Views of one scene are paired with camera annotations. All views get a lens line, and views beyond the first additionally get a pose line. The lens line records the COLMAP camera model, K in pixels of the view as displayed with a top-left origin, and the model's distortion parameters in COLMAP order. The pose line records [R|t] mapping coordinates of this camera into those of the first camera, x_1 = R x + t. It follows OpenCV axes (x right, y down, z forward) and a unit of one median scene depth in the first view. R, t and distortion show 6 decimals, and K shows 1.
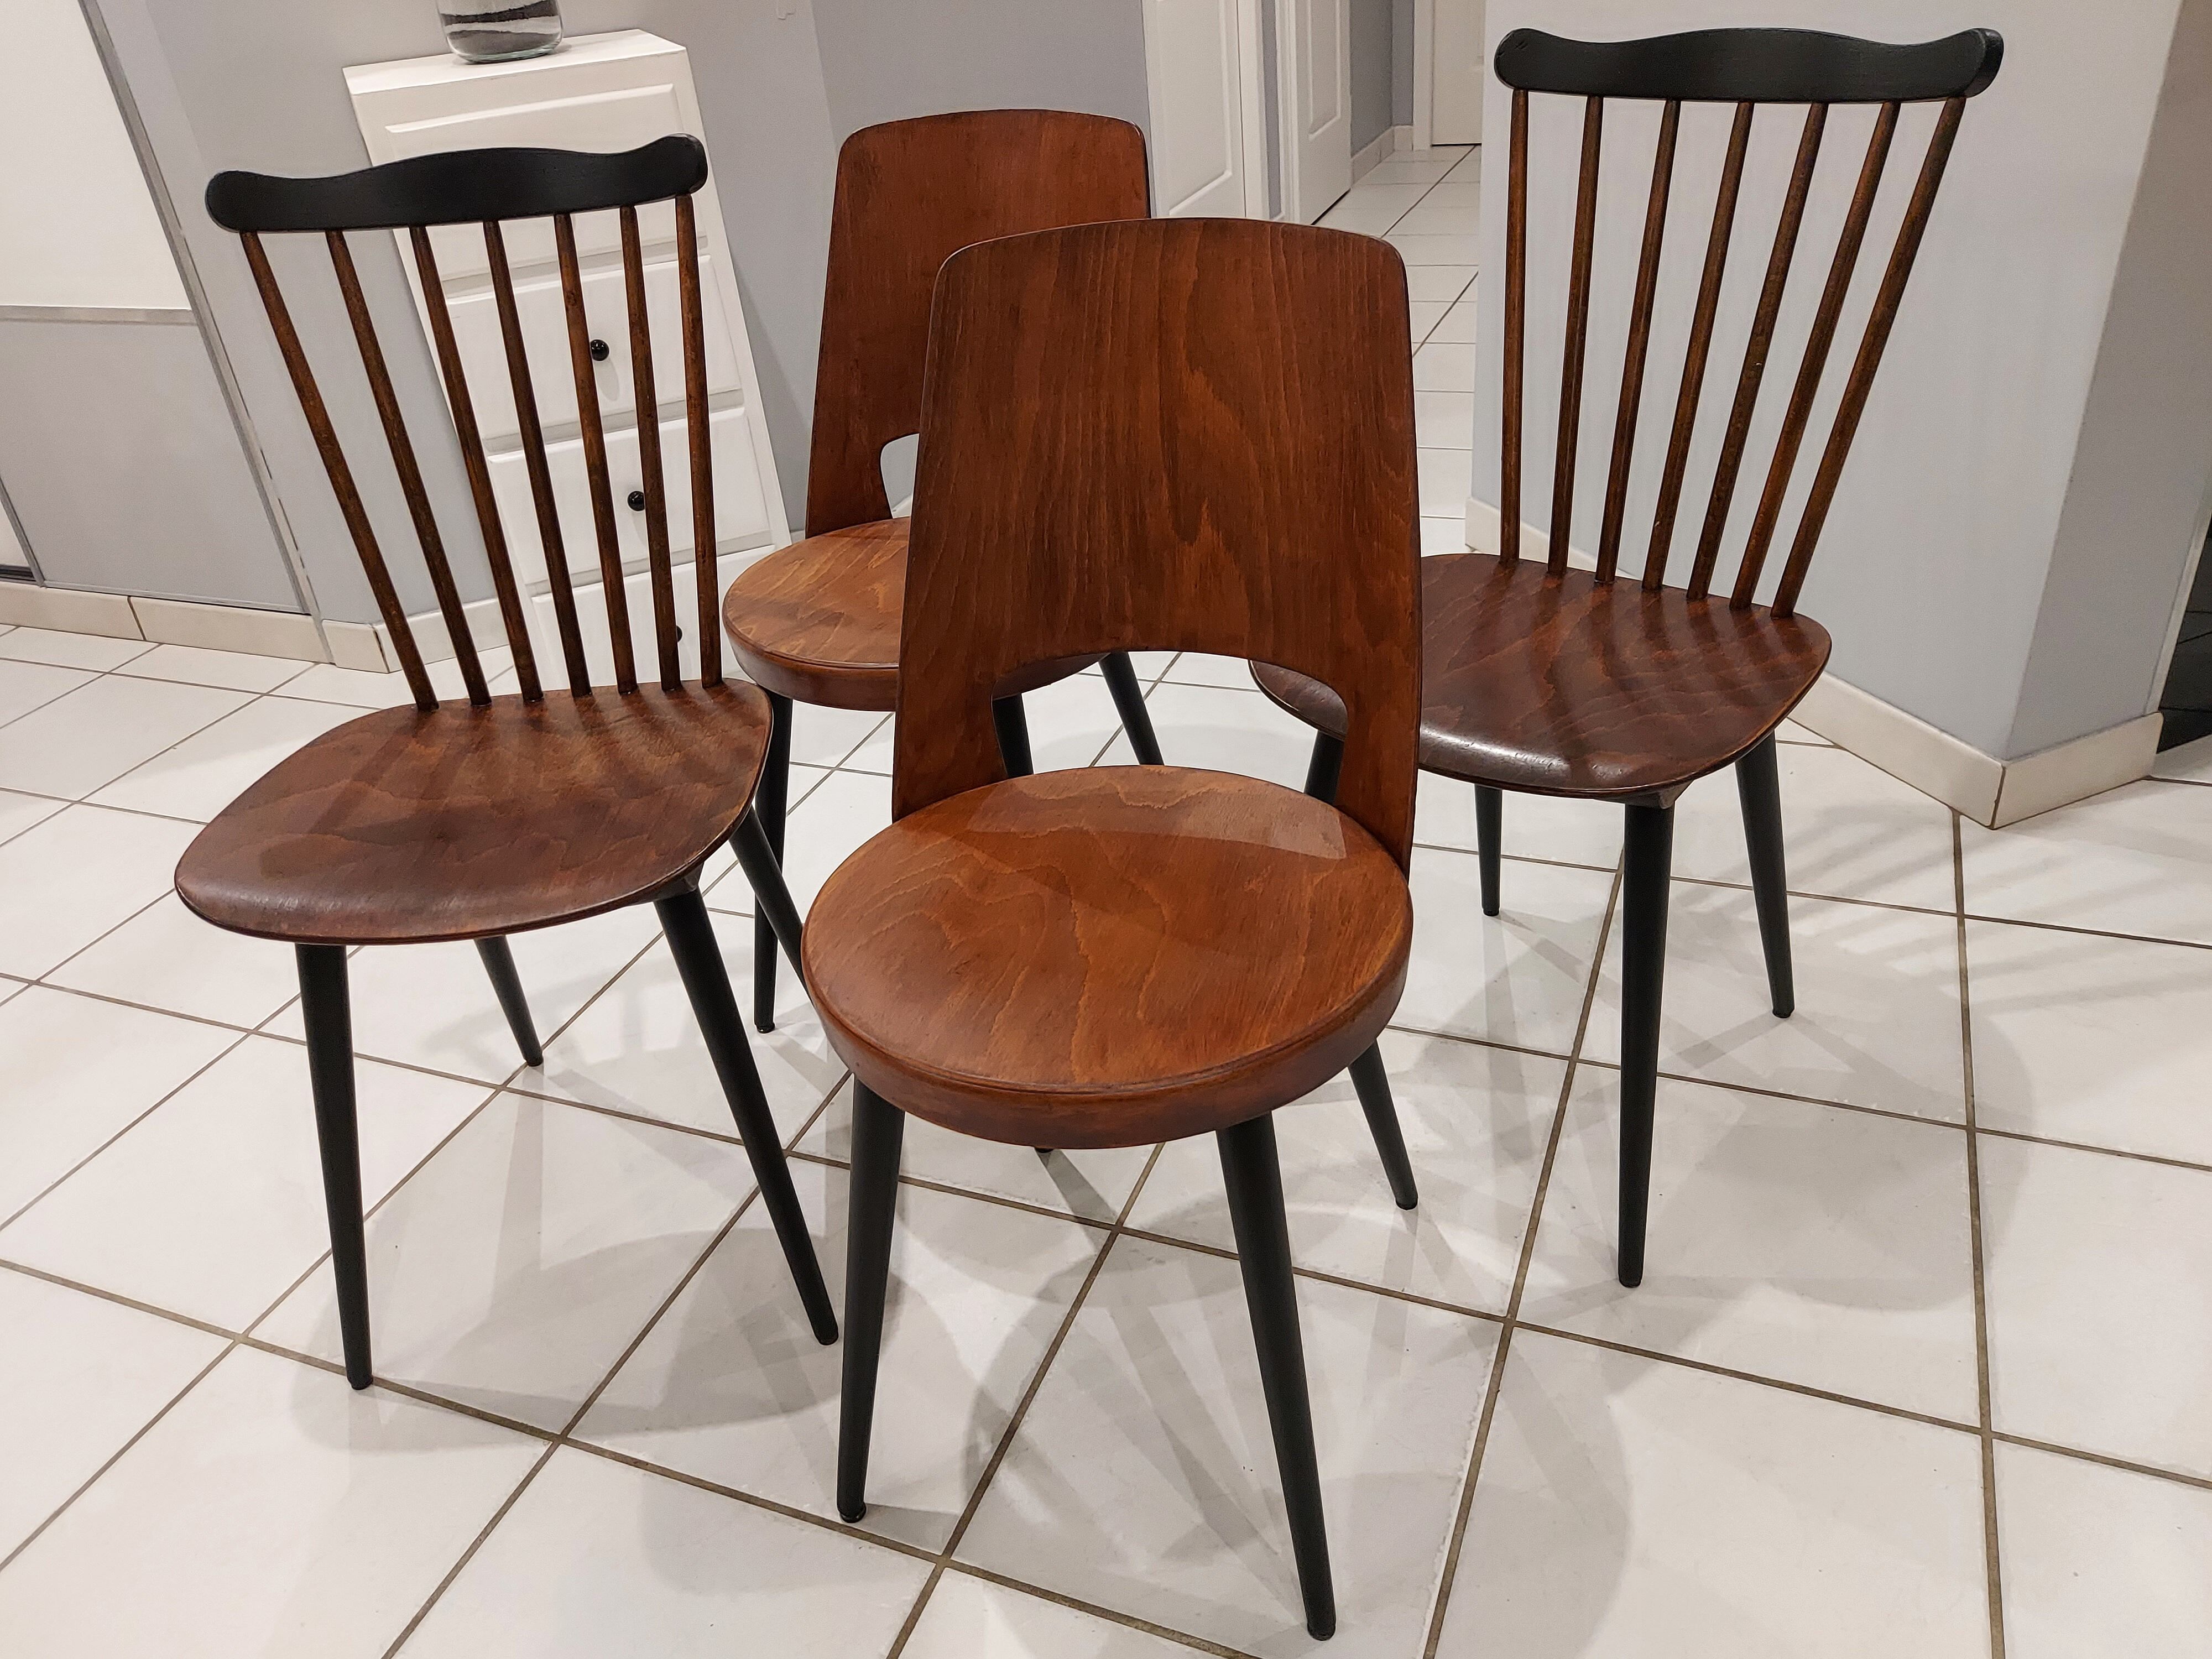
lens RADIAL K [[1639.9, 0, 1106.0], [0, 1639.9, 829.5], [0, 0, 1]] dist [0.048878, -0.050141]
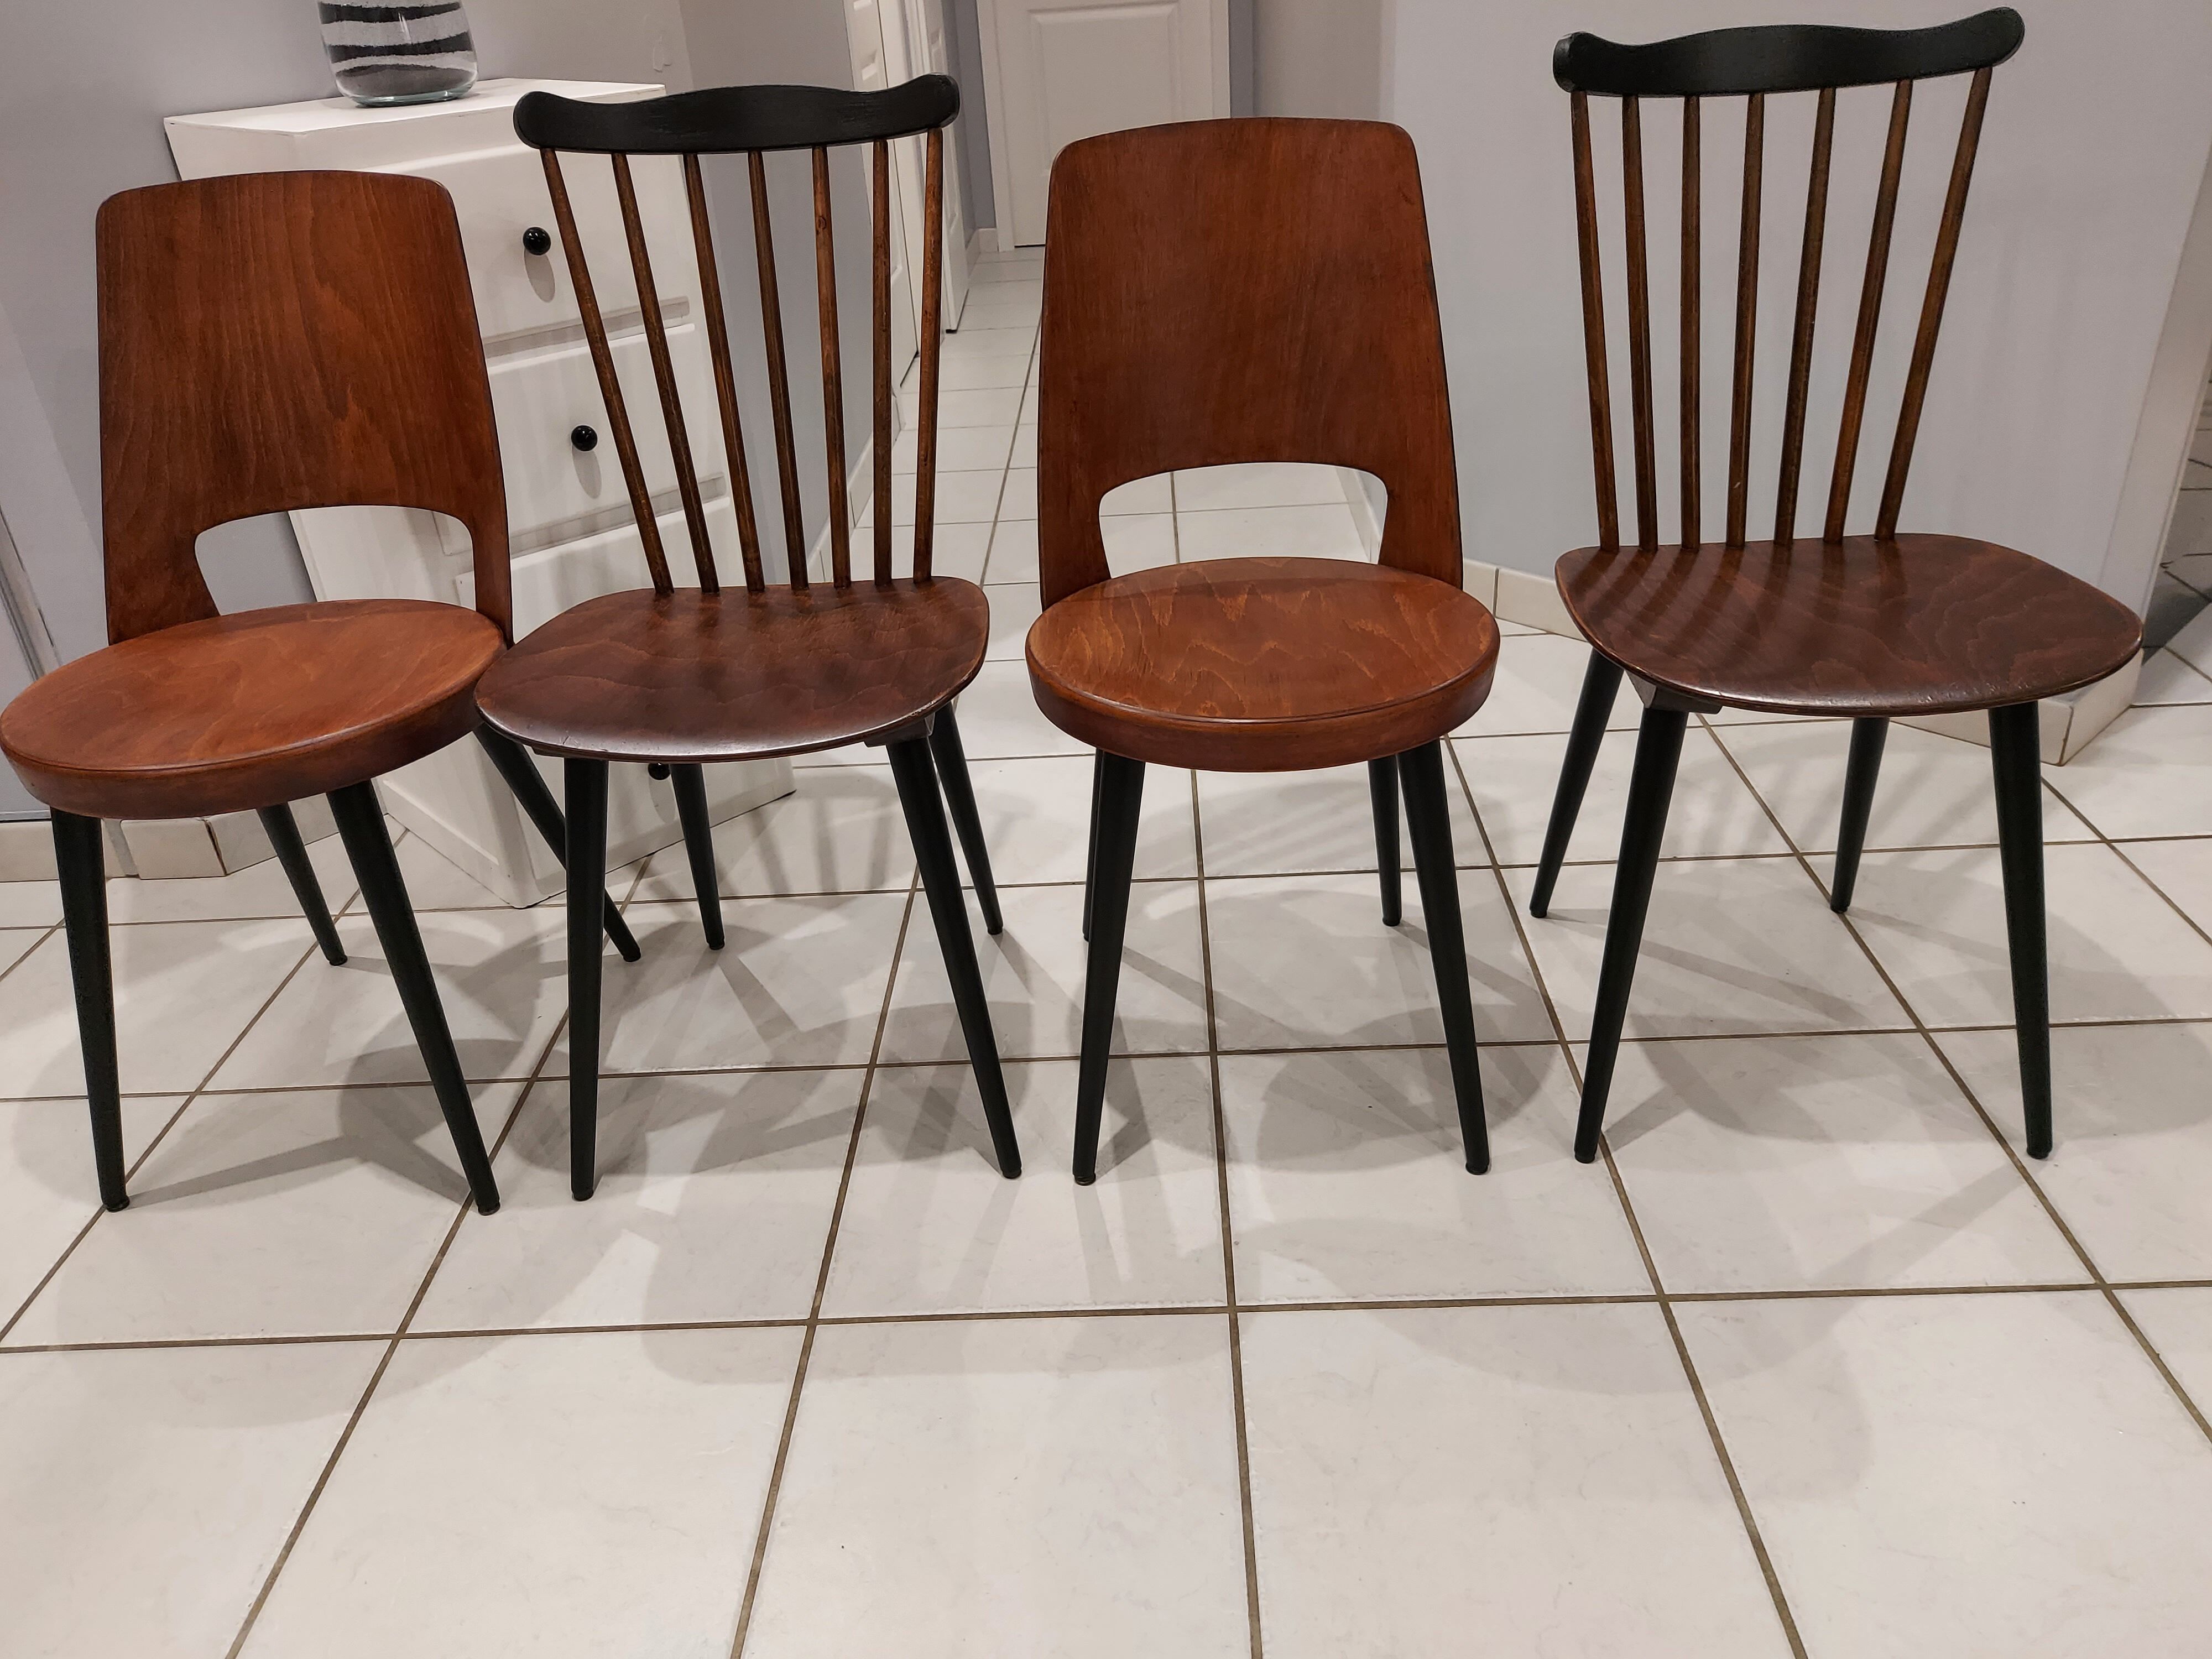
lens RADIAL K [[1639.9, 0, 1106.0], [0, 1639.9, 829.5], [0, 0, 1]] dist [0.048878, -0.050141]
pose [[0.933582, -0.143928, 0.328191, -0.556741], [0.167269, 0.984934, -0.043877, -0.021619], [-0.316931, 0.095859, 0.943592, 0.224533]]
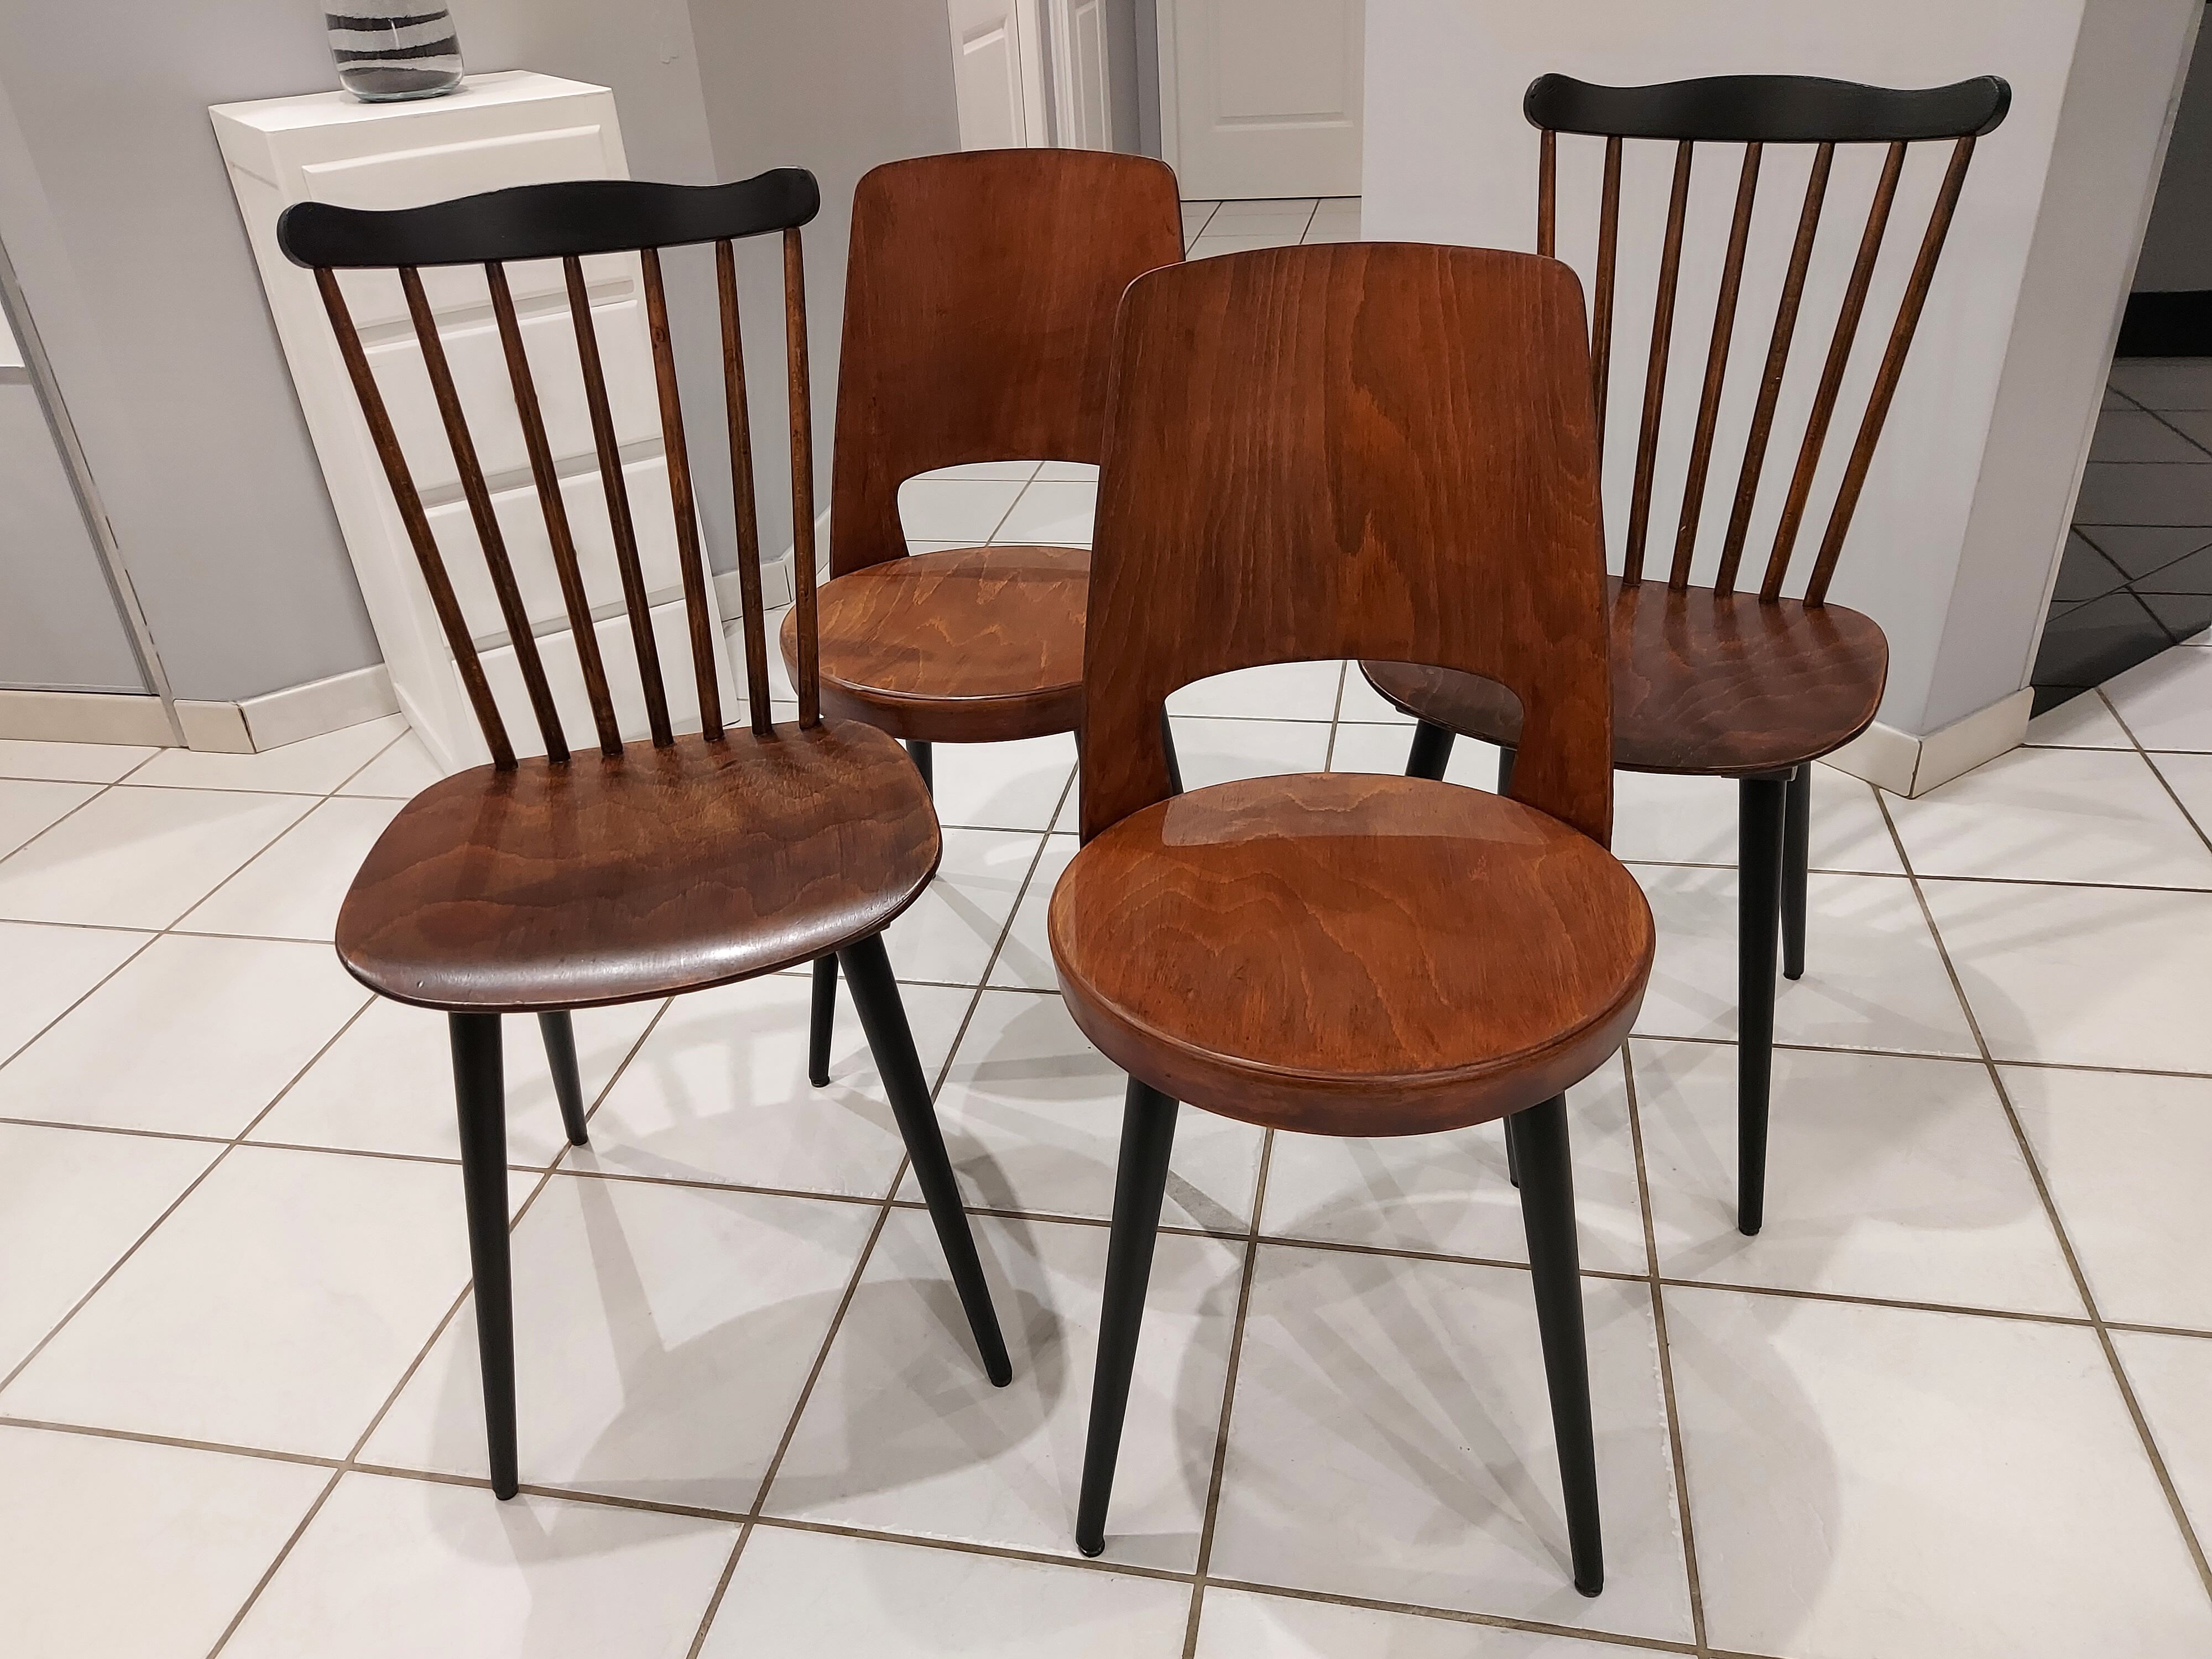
lens RADIAL K [[1639.9, 0, 1106.0], [0, 1639.9, 829.5], [0, 0, 1]] dist [0.048878, -0.050141]
pose [[0.981269, -0.067812, 0.180311, -0.256060], [0.073524, 0.996976, -0.025176, 0.011283], [-0.178059, 0.037962, 0.983287, 0.012804]]
